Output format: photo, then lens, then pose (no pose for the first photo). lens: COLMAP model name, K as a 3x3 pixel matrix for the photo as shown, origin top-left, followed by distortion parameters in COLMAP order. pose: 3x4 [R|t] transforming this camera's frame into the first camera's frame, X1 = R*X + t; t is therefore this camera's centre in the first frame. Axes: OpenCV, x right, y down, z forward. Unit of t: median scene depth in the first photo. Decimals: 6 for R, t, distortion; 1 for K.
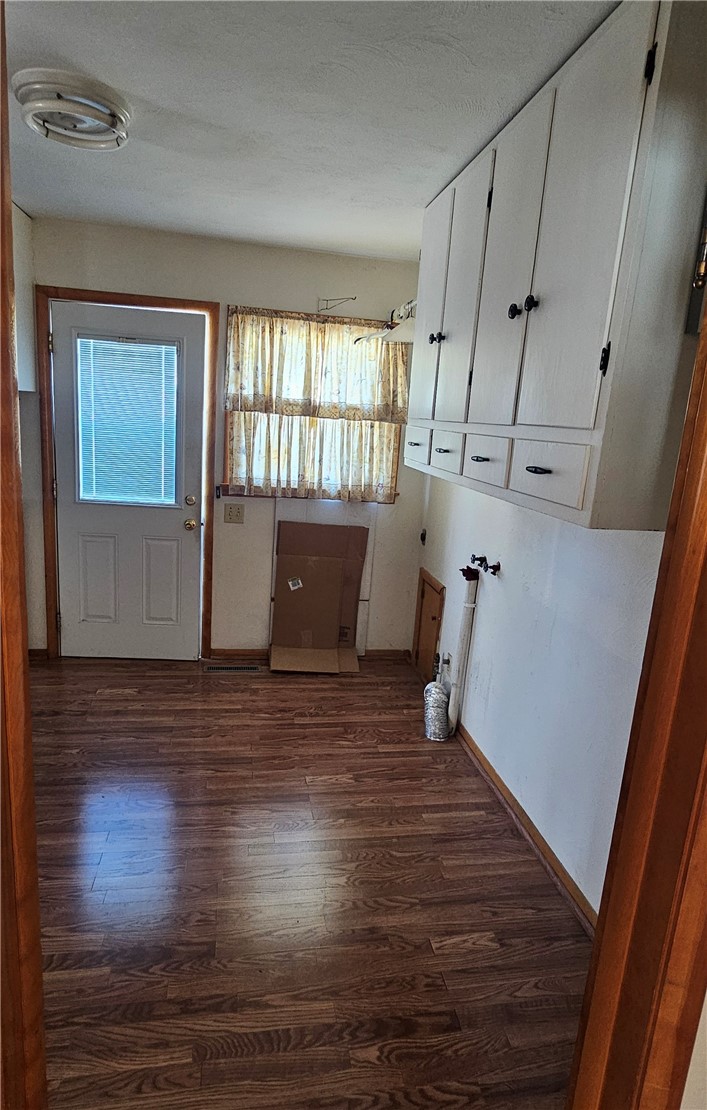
lens RADIAL K [[630.8, 0, 353.5], [0, 630.8, 555.0], [0, 0, 1]] dist [-0.000302, -0.001000]
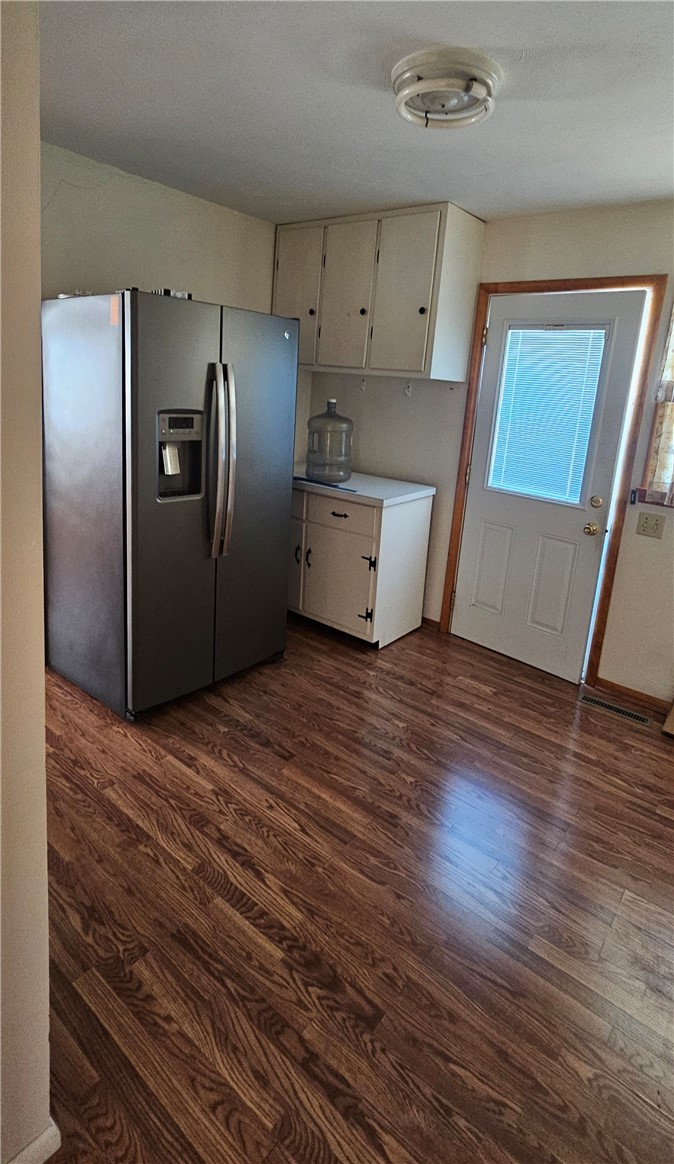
lens RADIAL K [[596.4, 0, 336.9], [0, 596.4, 504.8], [0, 0, 1]] dist [0.000675, 0.000725]
pose [[0.649340, 0.134962, -0.748427, 0.135309], [-0.195474, 0.980682, 0.007249, -0.019396], [0.734948, 0.141591, 0.663177, 0.195836]]
